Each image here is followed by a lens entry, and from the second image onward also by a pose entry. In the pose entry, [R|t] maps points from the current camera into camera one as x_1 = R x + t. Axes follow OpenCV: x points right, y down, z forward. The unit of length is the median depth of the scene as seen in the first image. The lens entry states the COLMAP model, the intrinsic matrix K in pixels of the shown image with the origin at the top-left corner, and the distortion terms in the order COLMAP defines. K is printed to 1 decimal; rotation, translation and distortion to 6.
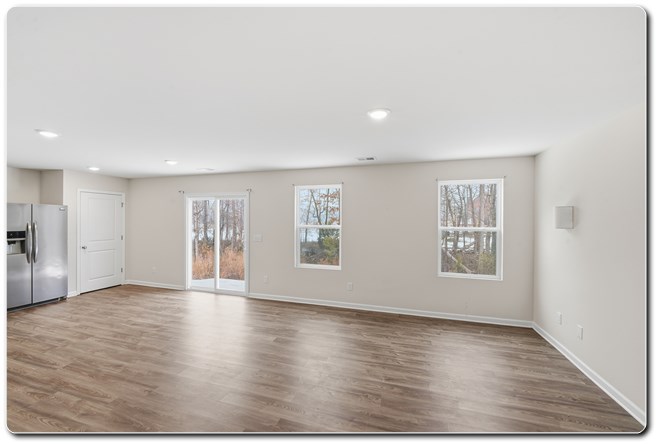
lens RADIAL K [[264.5, 0, 324.5], [0, 264.5, 218.5], [0, 0, 1]] dist [-0.013203, -0.000247]
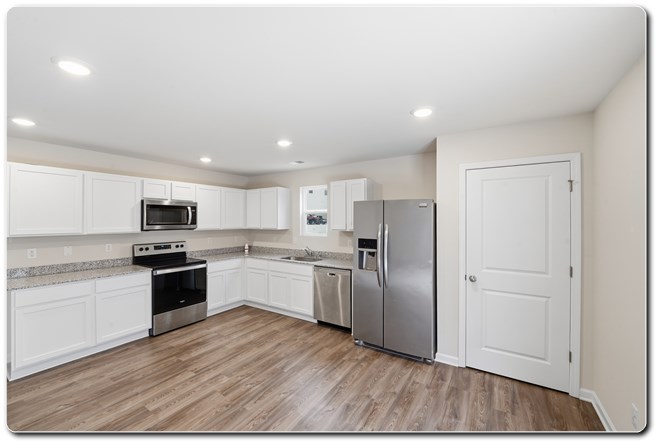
lens RADIAL K [[264.5, 0, 324.5], [0, 264.5, 218.0], [0, 0, 1]] dist [-0.013203, -0.000247]
pose [[-0.271940, -0.012407, -0.962234, -0.434430], [0.000286, 0.999916, -0.012974, -0.000199], [0.962314, -0.003803, -0.271914, 1.070263]]
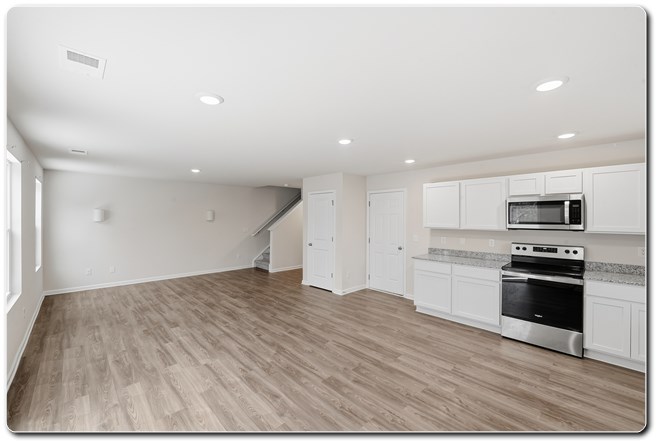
lens RADIAL K [[264.5, 0, 324.5], [0, 264.5, 218.0], [0, 0, 1]] dist [-0.013203, -0.000247]
pose [[-0.877462, -0.009501, 0.479552, -0.977783], [-0.009225, 0.999953, 0.002930, -0.002255], [-0.479557, -0.001853, -0.877509, 1.298609]]
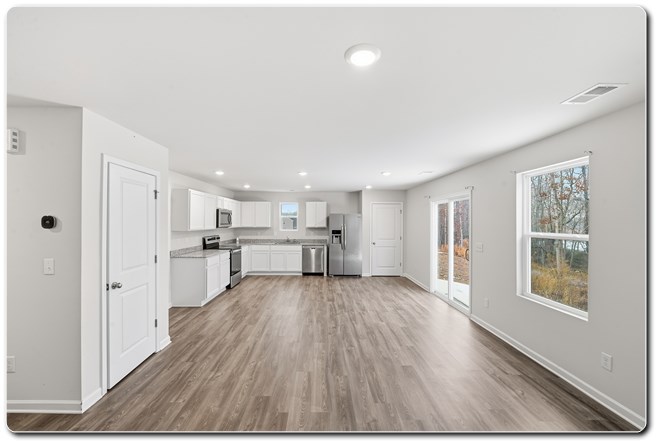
lens RADIAL K [[261.8, 0, 324.1], [0, 261.8, 221.0], [0, 0, 1]] dist [-0.012627, -0.000069]
pose [[0.311507, -0.007045, -0.950218, 0.408977], [-0.001523, 0.999968, -0.007913, 0.003252], [0.950243, 0.003913, 0.311486, 0.382256]]
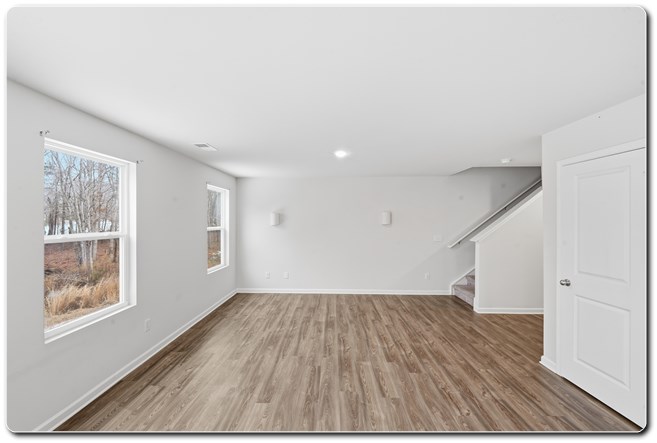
lens RADIAL K [[261.8, 0, 324.1], [0, 261.8, 221.0], [0, 0, 1]] dist [-0.012627, -0.000069]
pose [[-0.267427, -0.008099, 0.963544, -0.669130], [-0.001037, 0.999967, 0.008118, -0.002771], [-0.963578, 0.001172, -0.267426, 0.802490]]
